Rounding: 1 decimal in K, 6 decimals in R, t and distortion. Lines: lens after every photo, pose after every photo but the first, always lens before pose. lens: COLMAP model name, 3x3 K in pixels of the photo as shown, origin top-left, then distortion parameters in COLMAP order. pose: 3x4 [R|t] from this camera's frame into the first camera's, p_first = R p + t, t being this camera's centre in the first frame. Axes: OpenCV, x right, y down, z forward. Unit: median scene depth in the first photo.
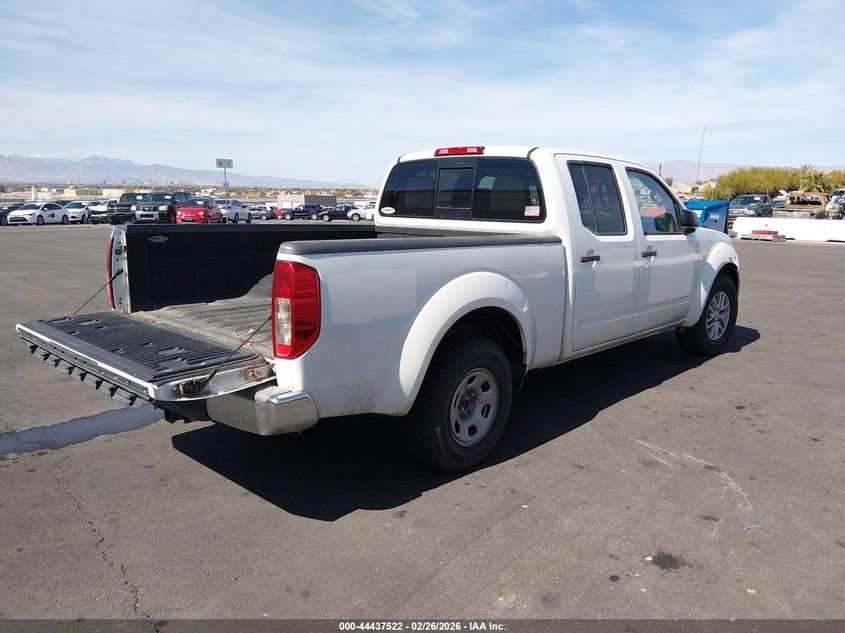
lens RADIAL K [[627.9, 0, 422.5], [0, 627.9, 316.5], [0, 0, 1]] dist [0.004185, -0.002867]
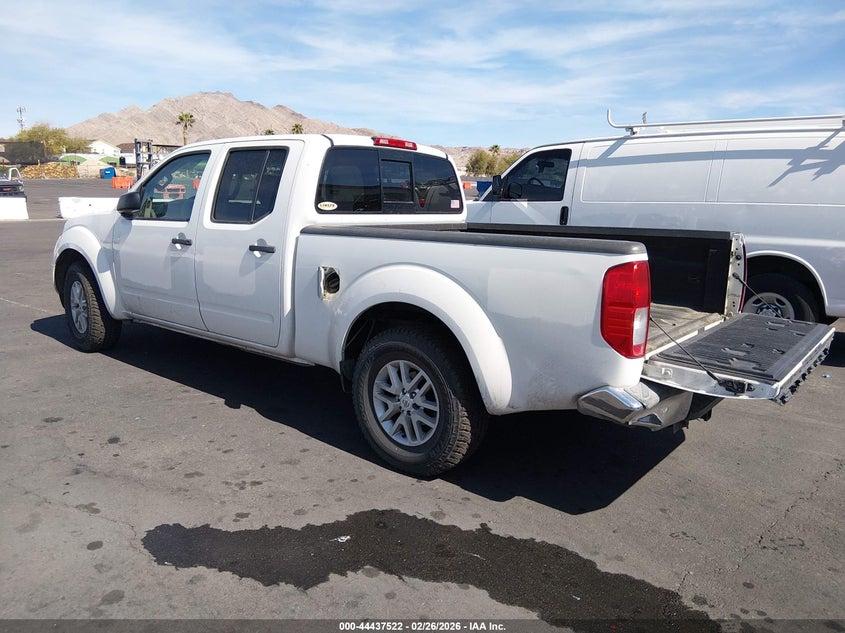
lens RADIAL K [[627.9, 0, 422.5], [0, 627.9, 316.5], [0, 0, 1]] dist [0.004185, -0.002867]
pose [[-0.047796, -0.200550, 0.978517, -0.979239], [0.155258, 0.966238, 0.205617, -0.203142], [-0.986717, 0.161750, -0.015046, 1.044361]]
